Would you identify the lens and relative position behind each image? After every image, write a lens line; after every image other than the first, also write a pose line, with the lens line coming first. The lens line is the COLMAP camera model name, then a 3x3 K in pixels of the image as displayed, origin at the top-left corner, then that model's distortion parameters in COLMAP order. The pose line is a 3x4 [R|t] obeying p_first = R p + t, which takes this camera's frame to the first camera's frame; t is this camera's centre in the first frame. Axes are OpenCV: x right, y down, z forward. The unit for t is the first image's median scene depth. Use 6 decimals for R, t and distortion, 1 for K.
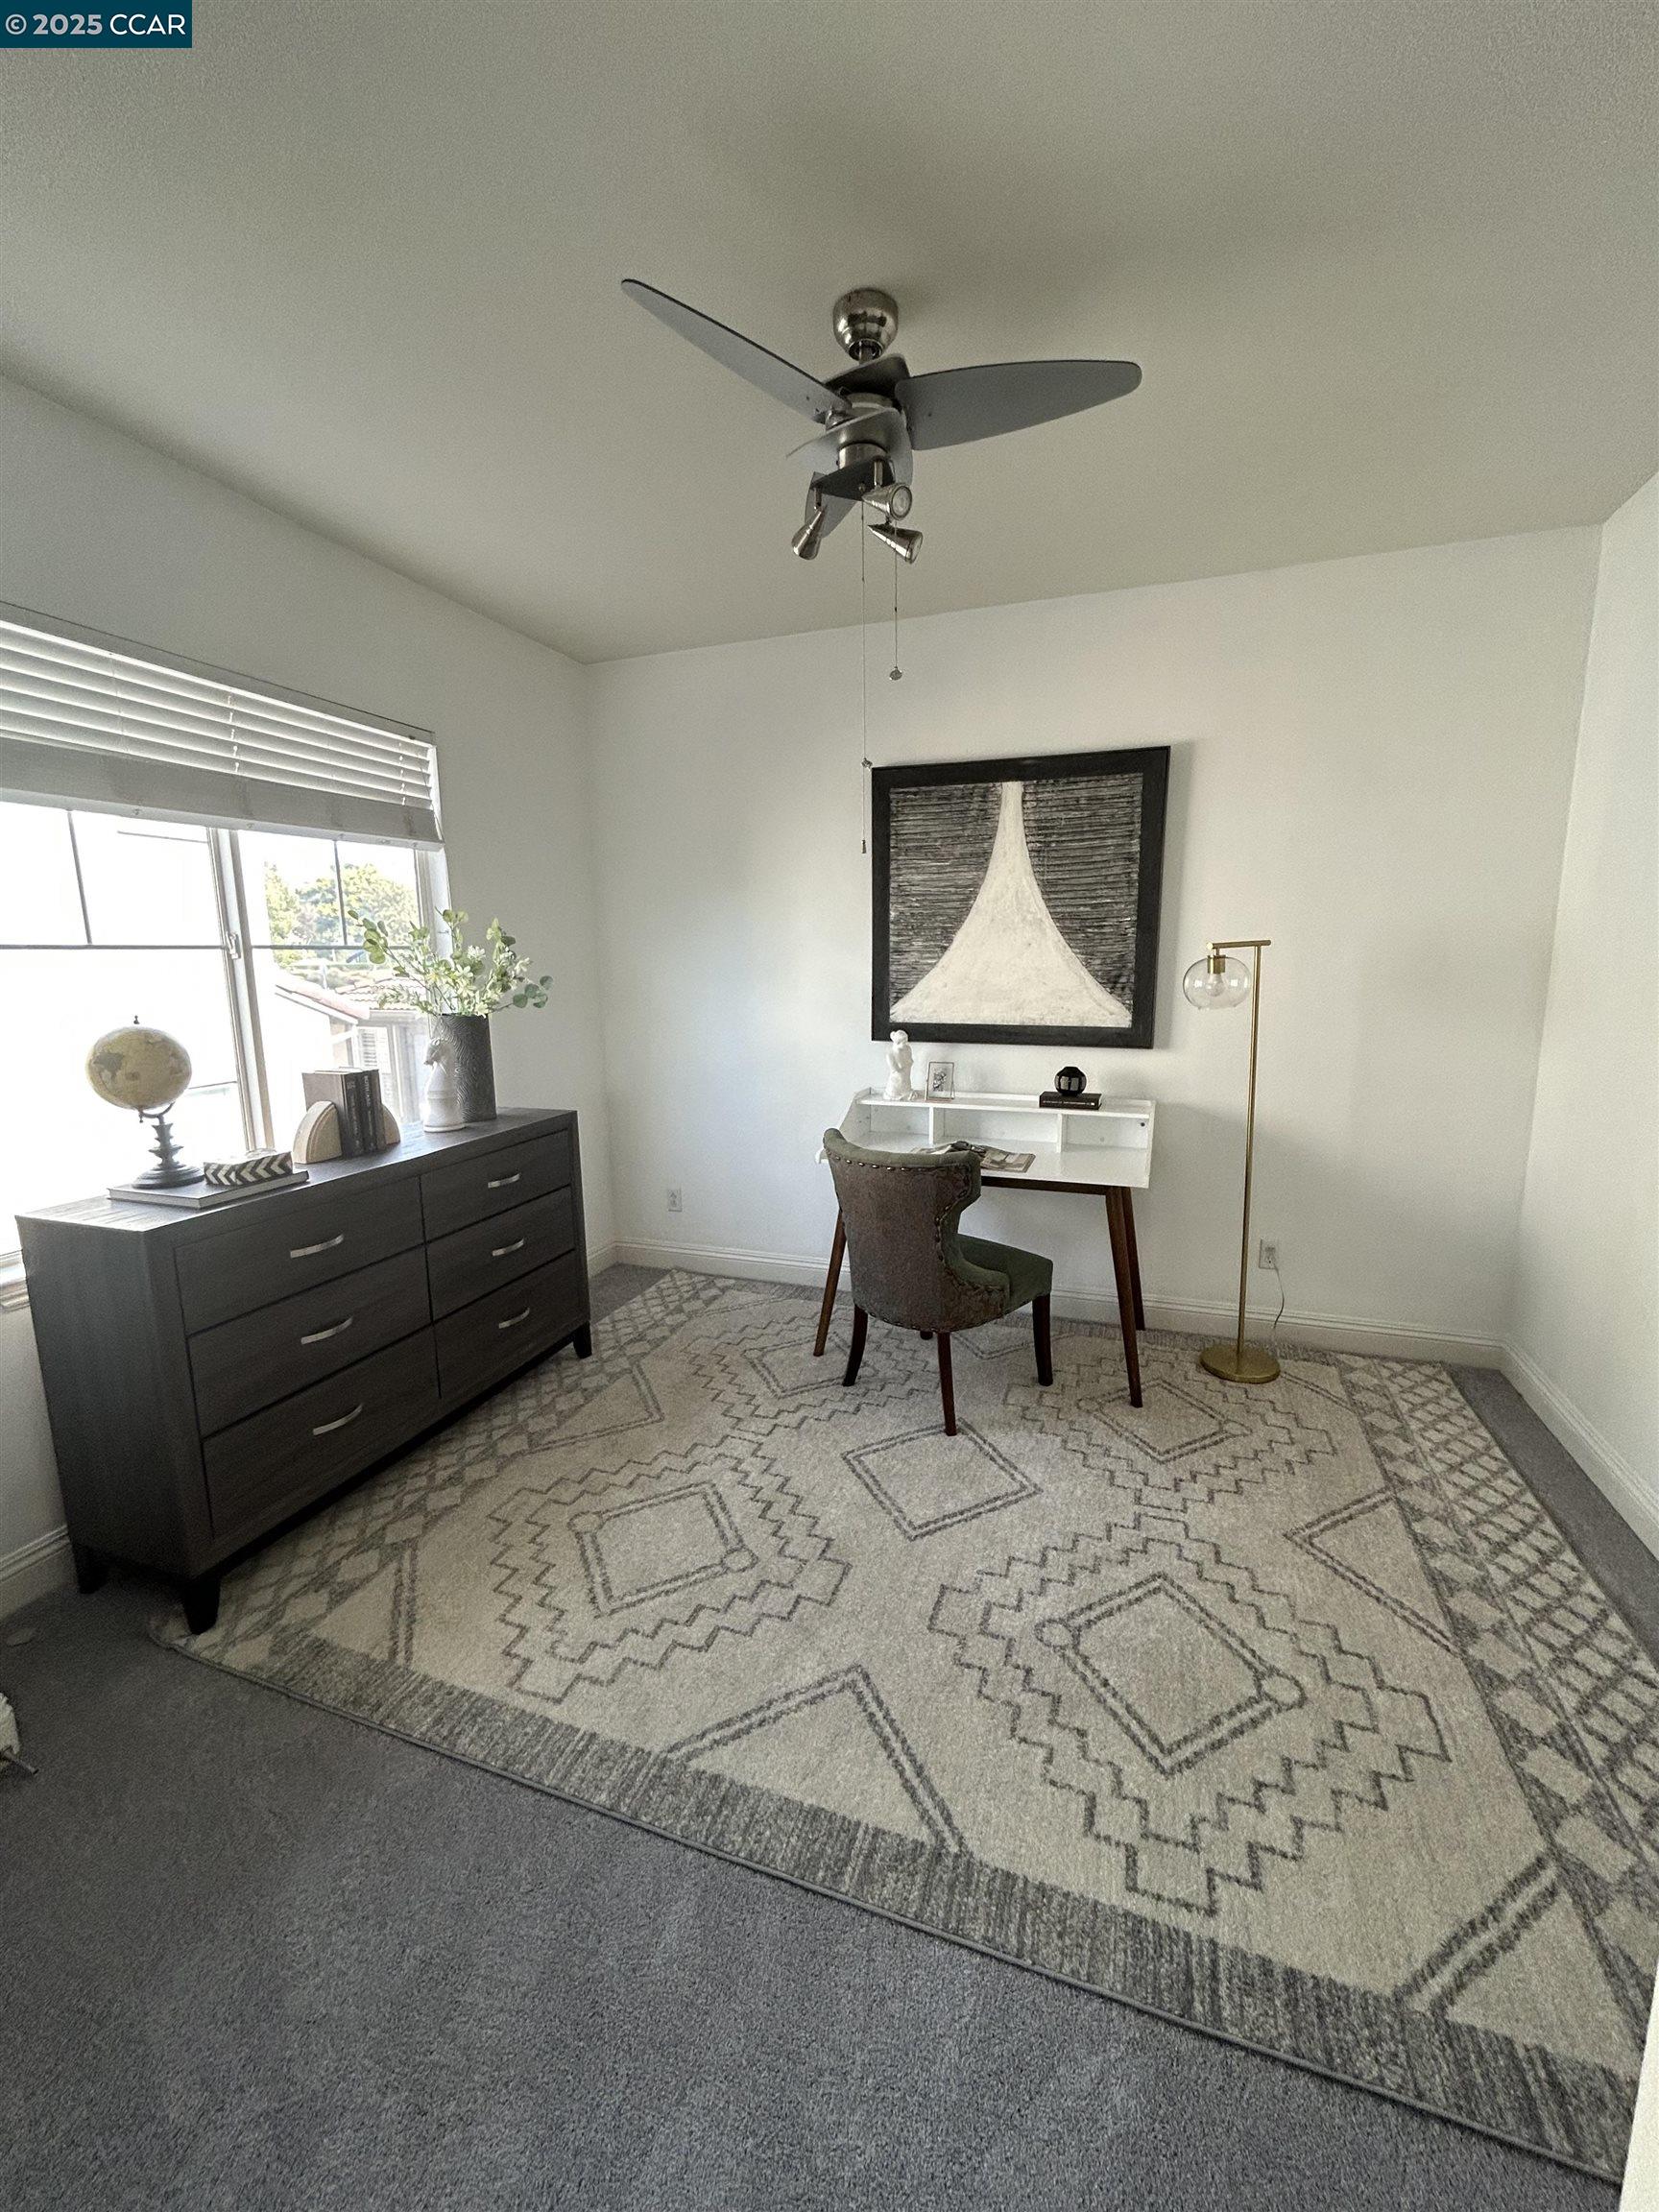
lens RADIAL K [[892.7, 0, 832.1], [0, 892.7, 1103.0], [0, 0, 1]] dist [-0.000357, 0.000626]
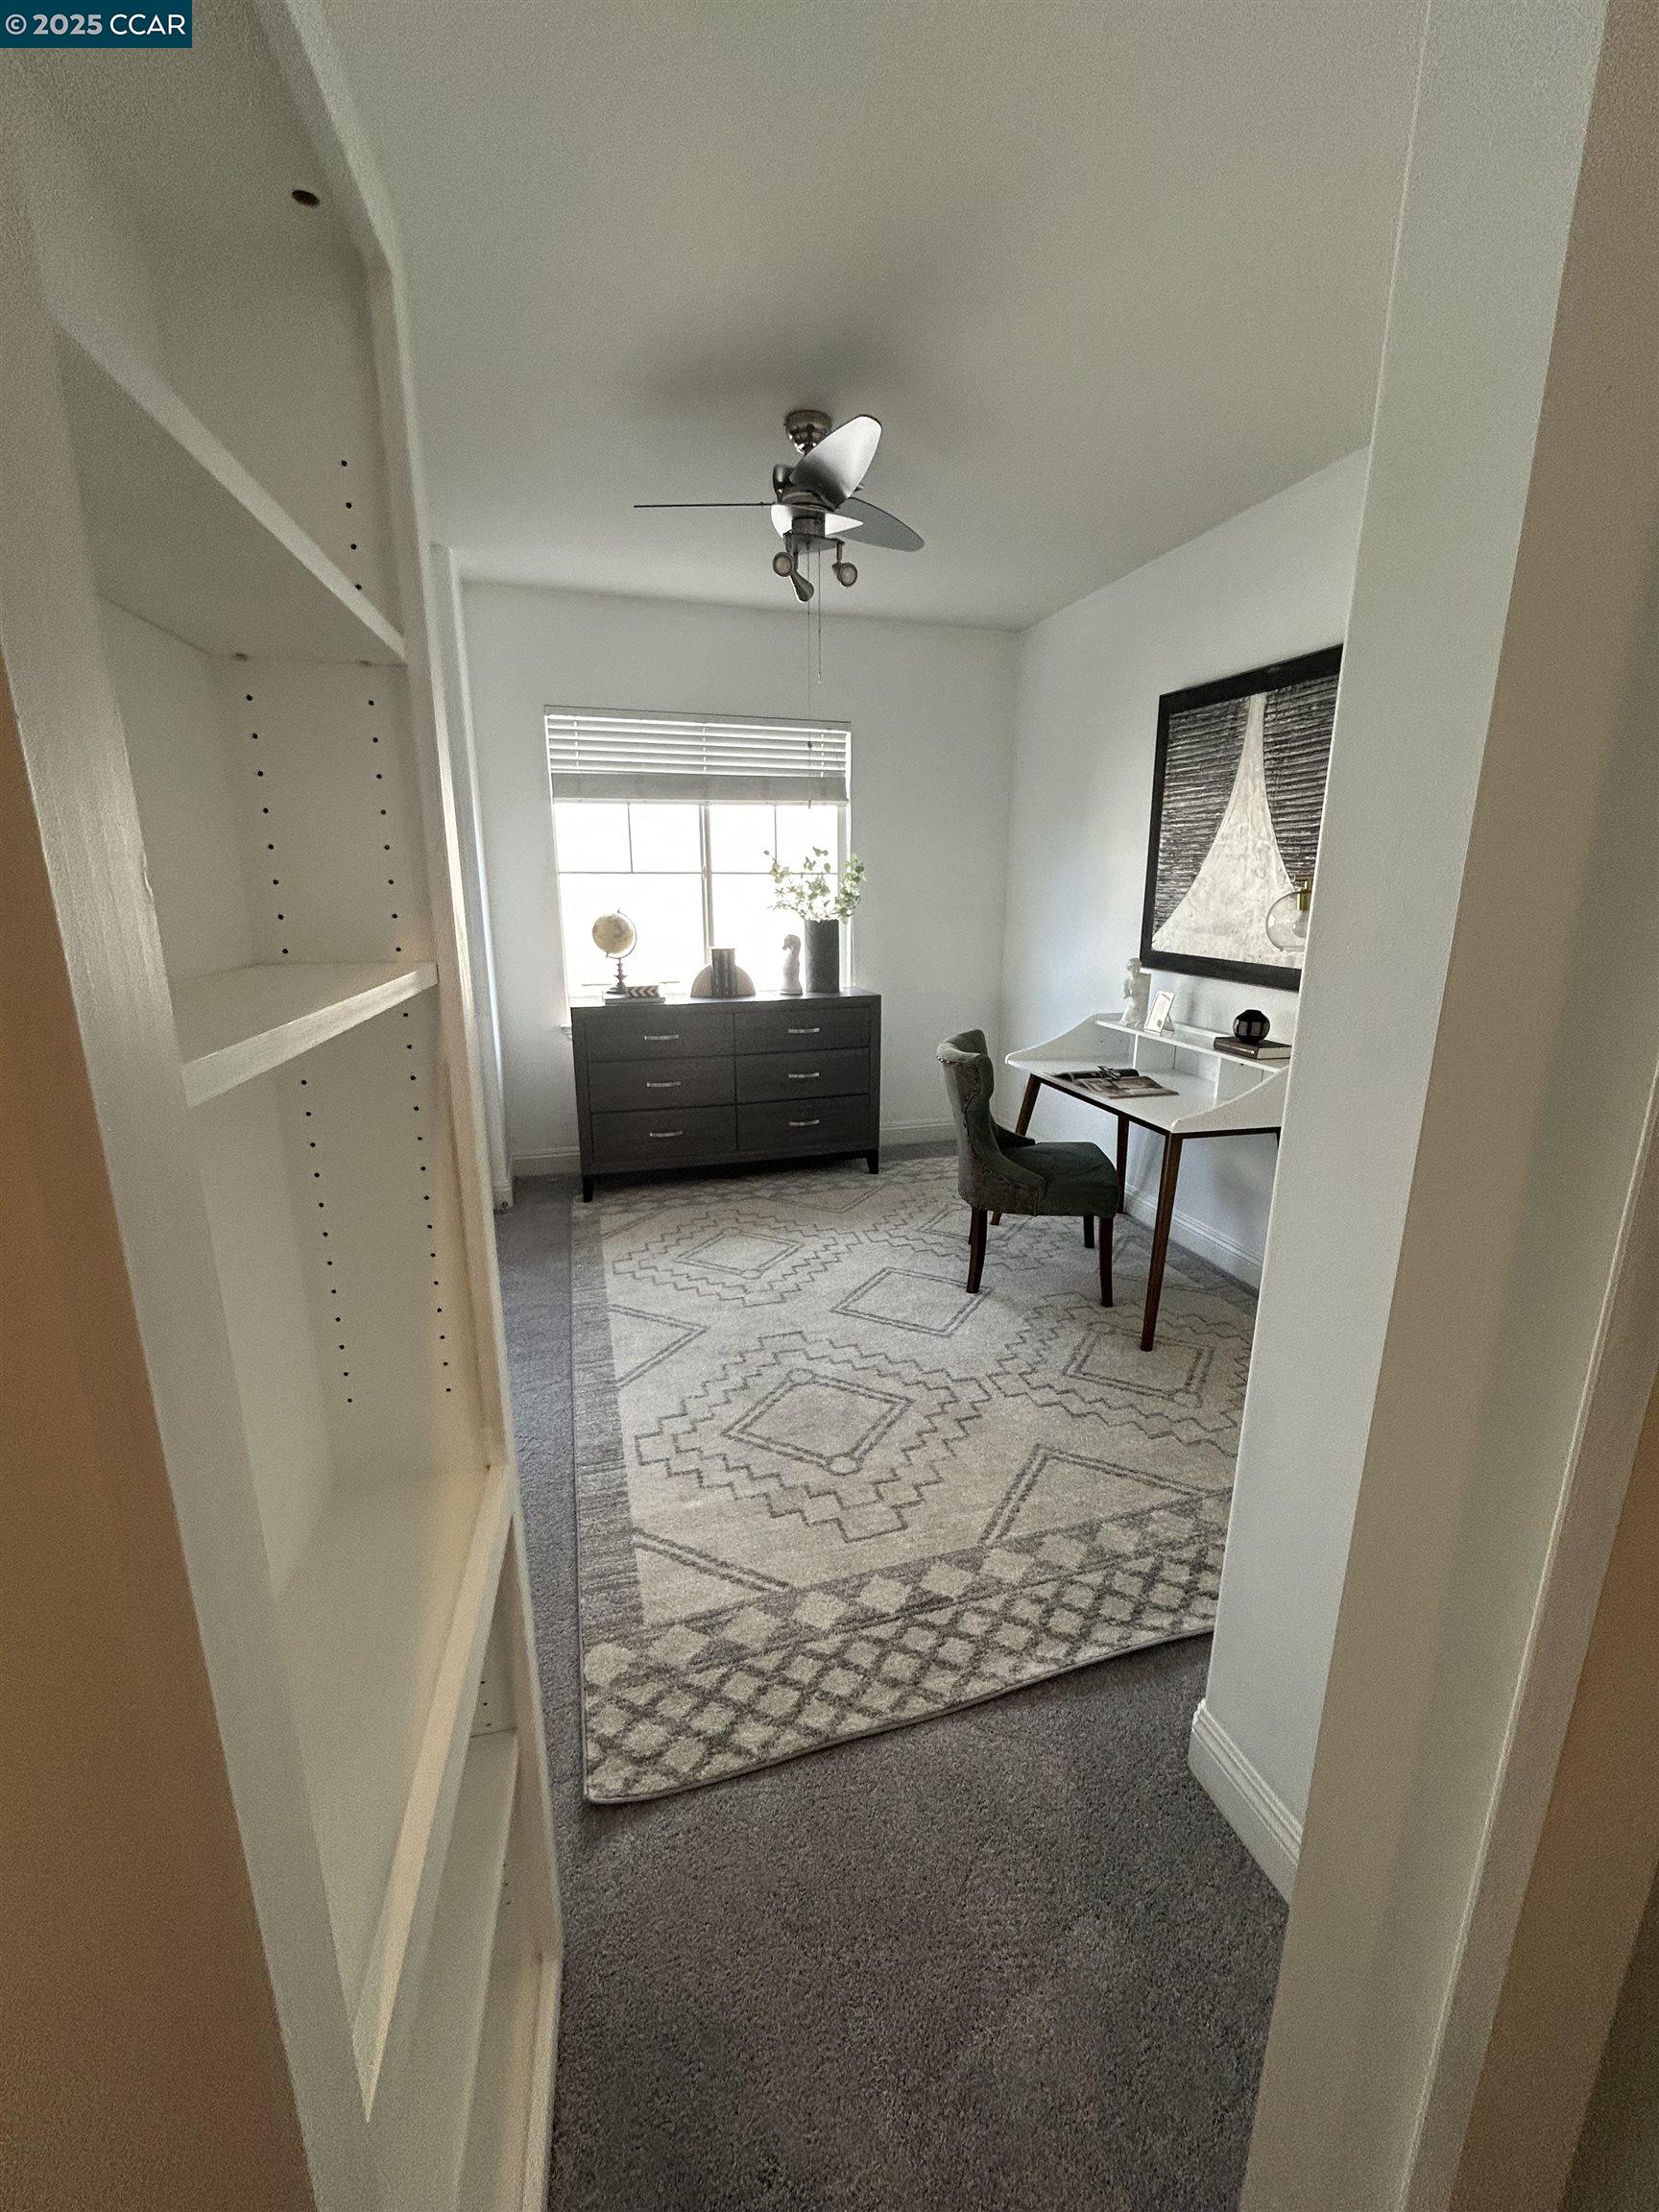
lens RADIAL K [[892.7, 0, 836.9], [0, 892.7, 1102.1], [0, 0, 1]] dist [-0.000357, 0.000626]
pose [[0.595297, 0.205342, -0.776825, 0.937313], [-0.140248, 0.978507, 0.151178, -0.033612], [0.791171, 0.018952, 0.611301, 0.130597]]
